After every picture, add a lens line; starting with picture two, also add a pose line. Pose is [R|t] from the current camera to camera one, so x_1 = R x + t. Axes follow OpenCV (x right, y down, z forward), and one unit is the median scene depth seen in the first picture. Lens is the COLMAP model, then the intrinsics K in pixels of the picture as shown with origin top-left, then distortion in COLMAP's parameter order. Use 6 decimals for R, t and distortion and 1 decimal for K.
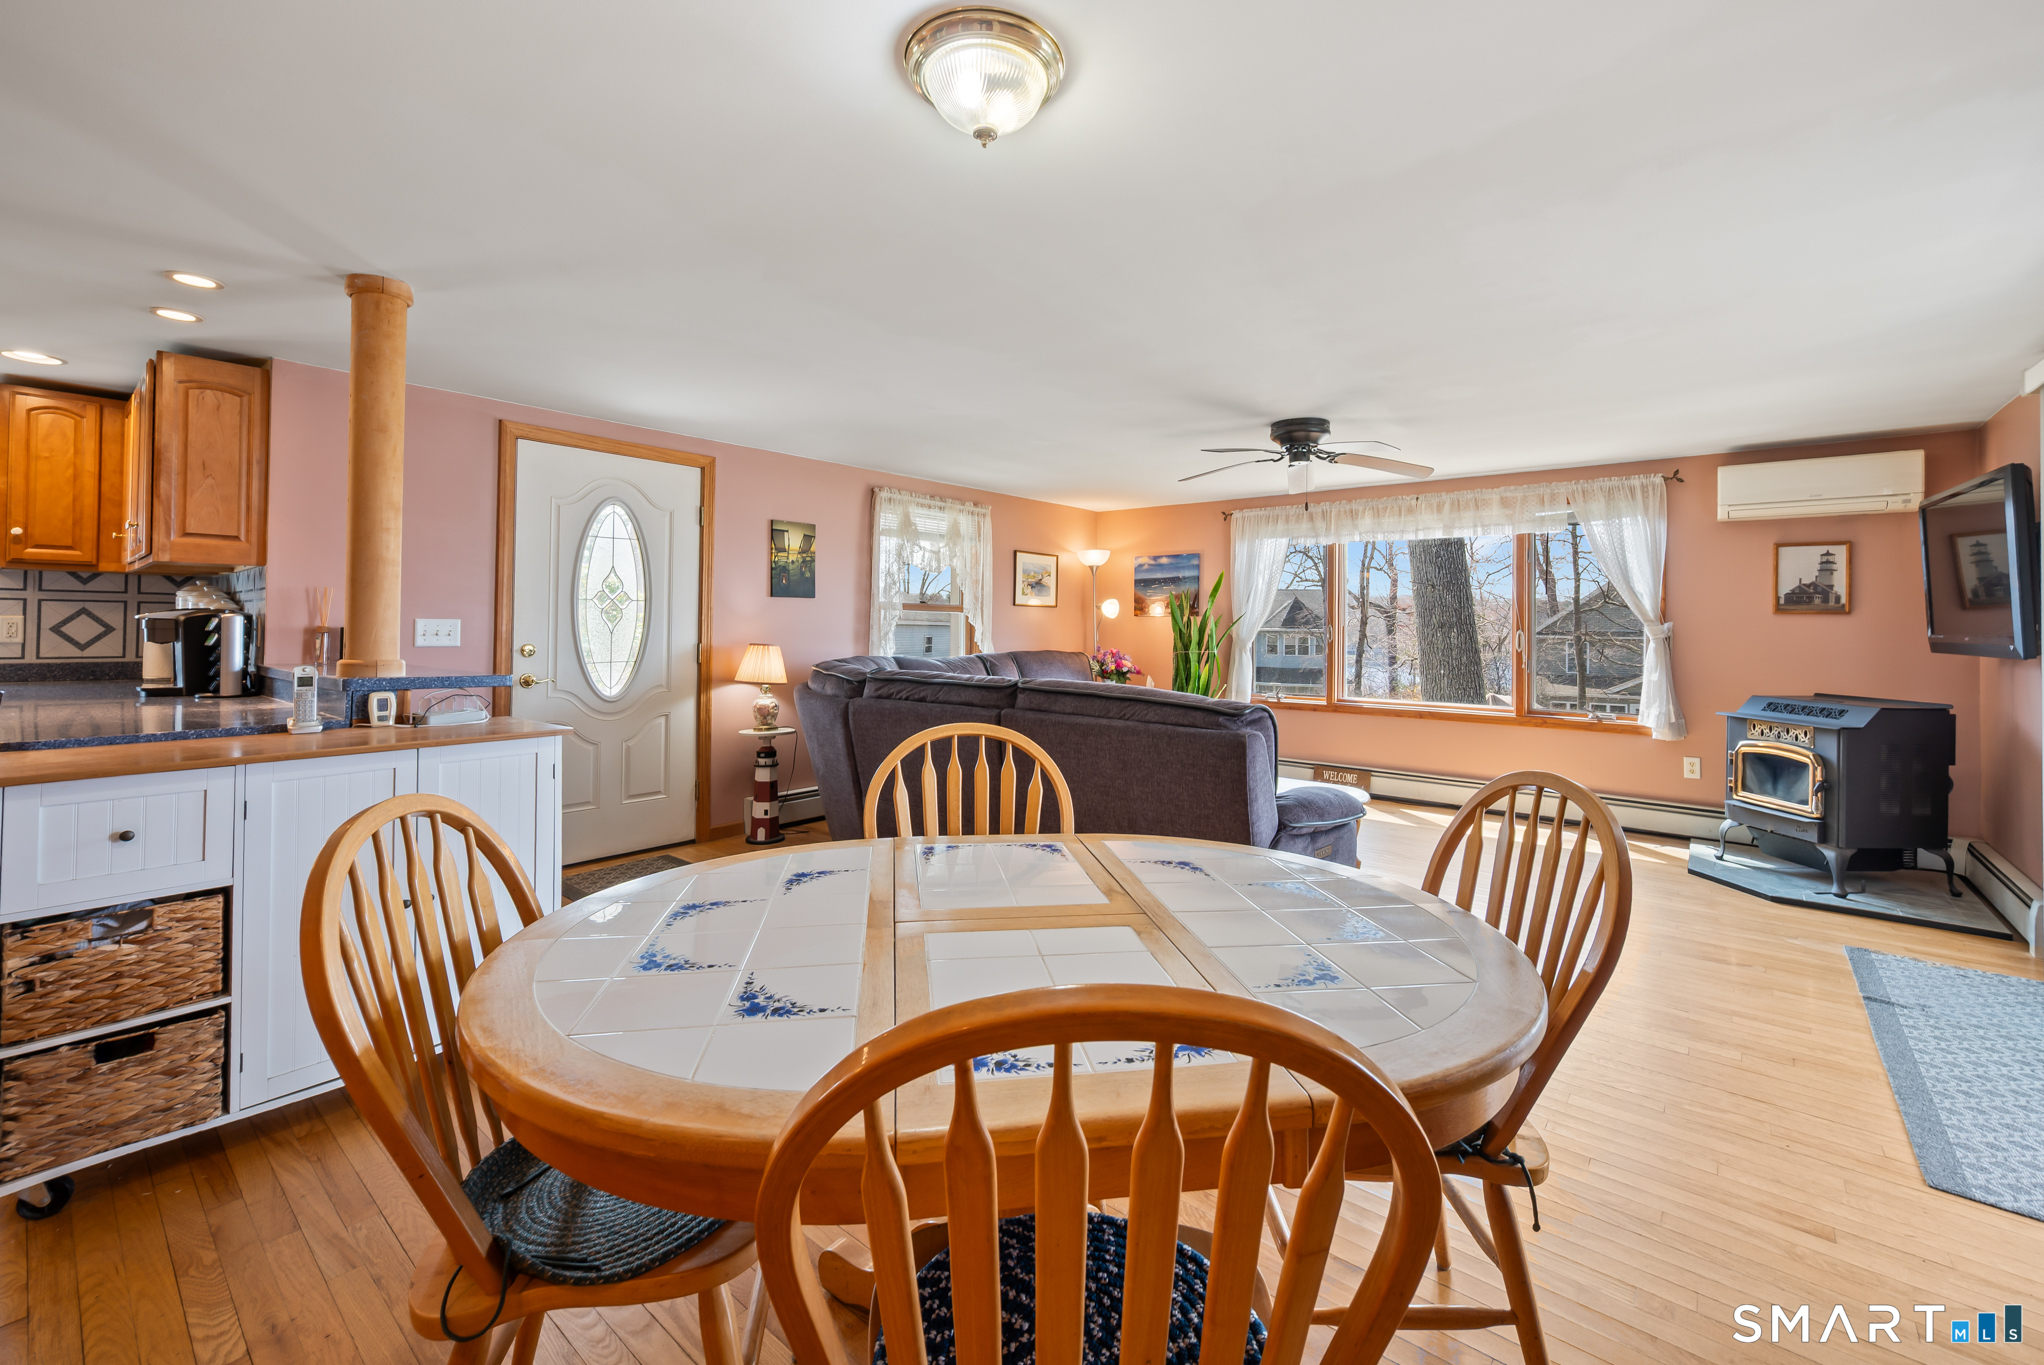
lens RADIAL K [[857.5, 0, 1057.6], [0, 857.5, 622.2], [0, 0, 1]] dist [-0.003418, 0.000040]
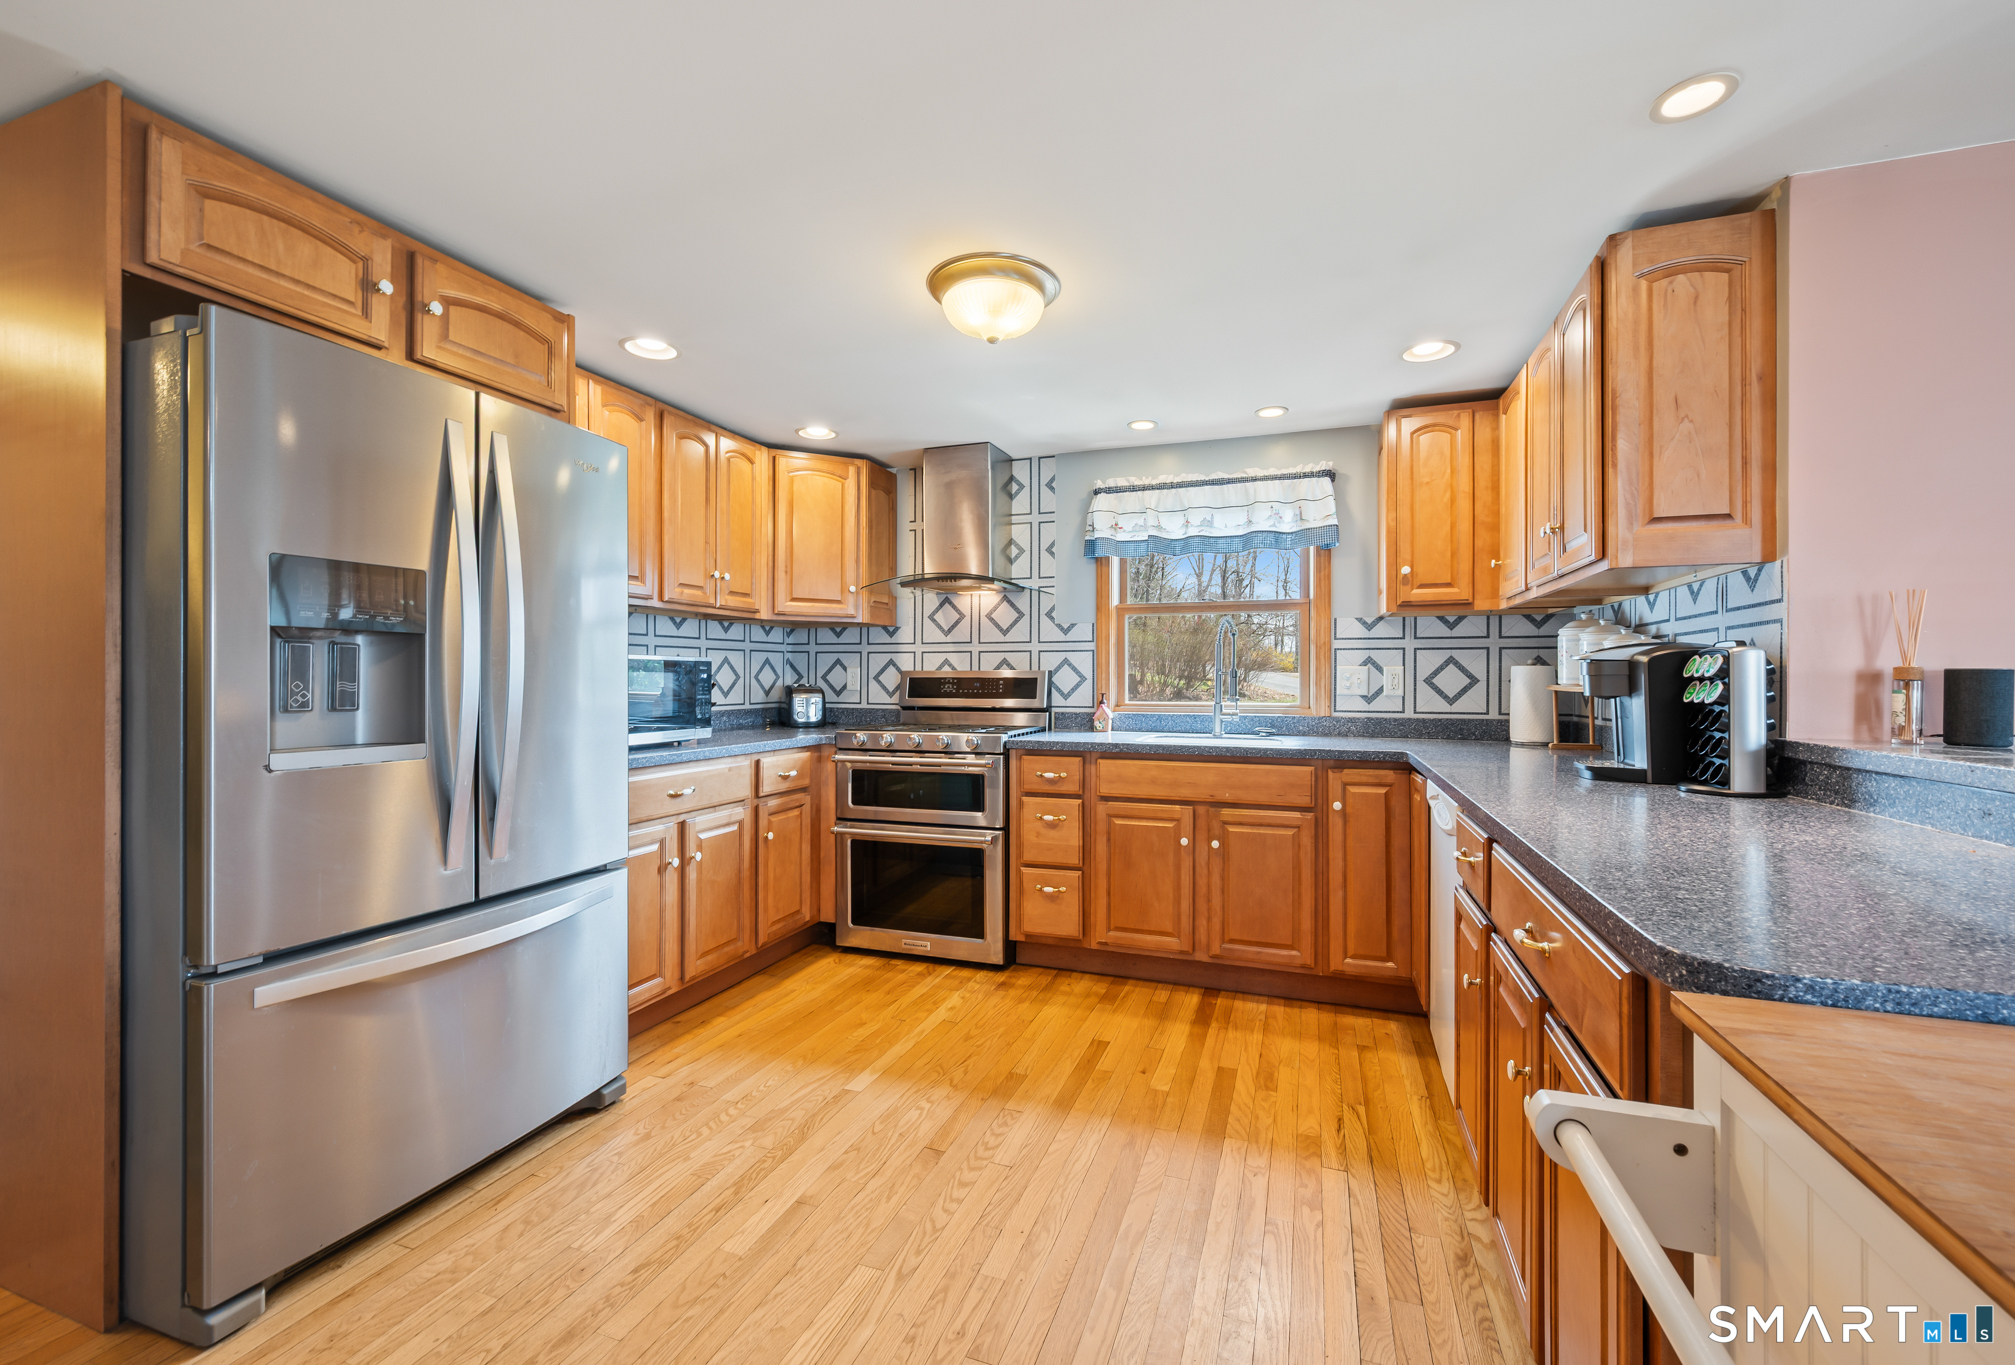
lens RADIAL K [[794.9, 0, 1014.8], [0, 794.9, 680.5], [0, 0, 1]] dist [-0.000790, -0.000118]
pose [[0.322961, -0.009618, -0.946363, -0.395487], [0.009929, 0.999928, -0.006774, 0.006939], [0.946360, -0.007208, 0.323034, 0.240656]]
